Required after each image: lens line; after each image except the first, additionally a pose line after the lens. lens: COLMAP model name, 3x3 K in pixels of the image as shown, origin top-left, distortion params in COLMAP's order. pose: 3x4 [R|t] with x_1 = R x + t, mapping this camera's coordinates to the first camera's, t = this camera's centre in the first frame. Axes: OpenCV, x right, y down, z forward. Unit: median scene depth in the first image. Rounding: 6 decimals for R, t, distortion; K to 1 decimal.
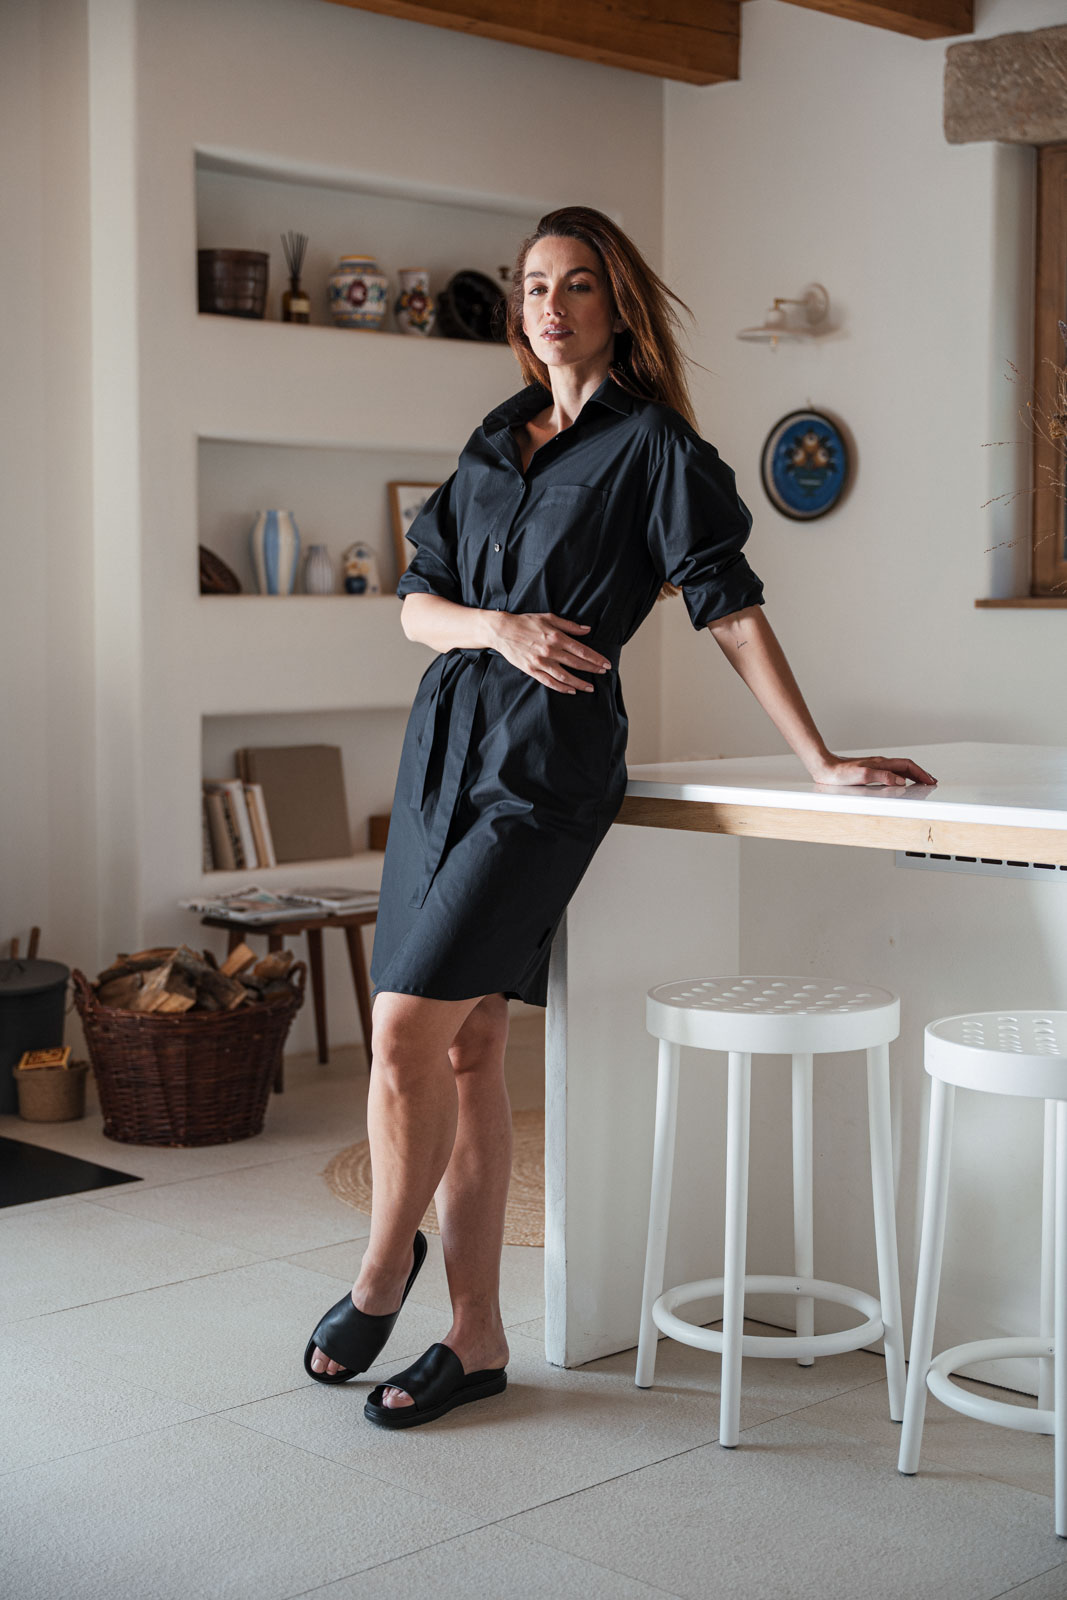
lens RADIAL K [[2361.0, 0, 532.2], [0, 2361.0, 799.5], [0, 0, 1]] dist [0.033860, 0.000000]
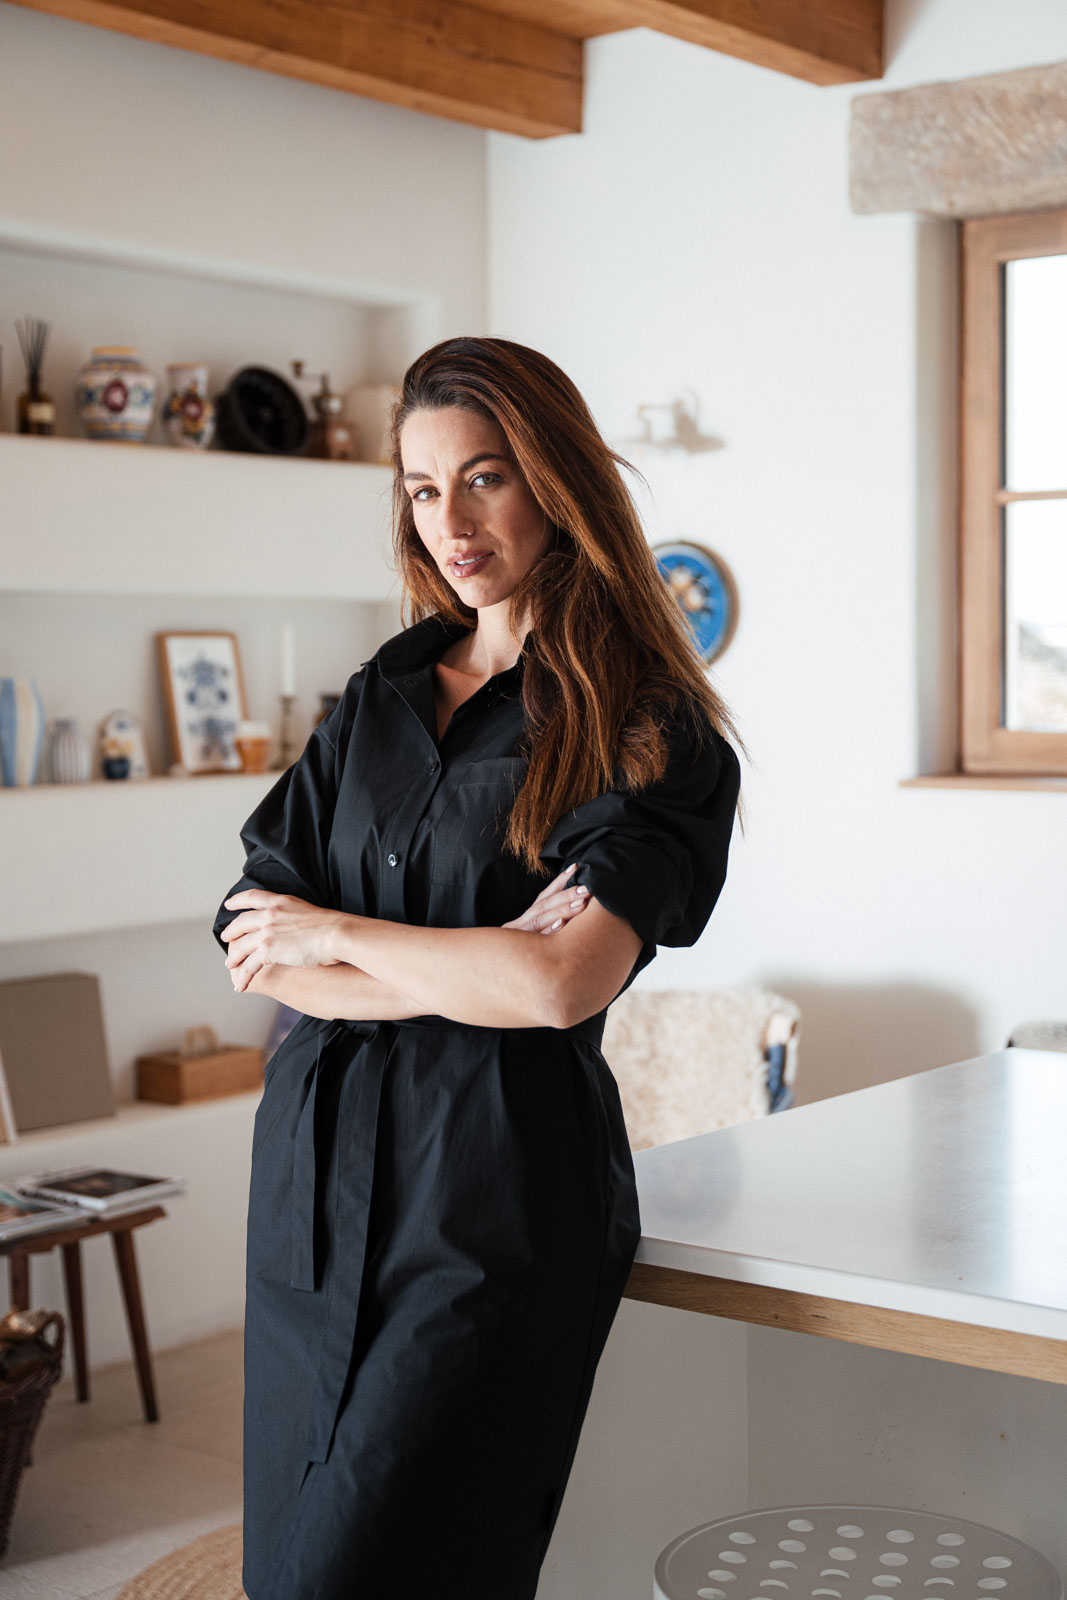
lens RADIAL K [[2541.9, 0, 533.3], [0, 2541.9, 800.8], [0, 0, 1]] dist [0.097864, 0.000000]
pose [[0.994599, -0.011677, 0.103132, -0.025755], [0.015685, 0.999149, -0.038140, -0.047182], [-0.102599, 0.039551, 0.993936, 0.156147]]
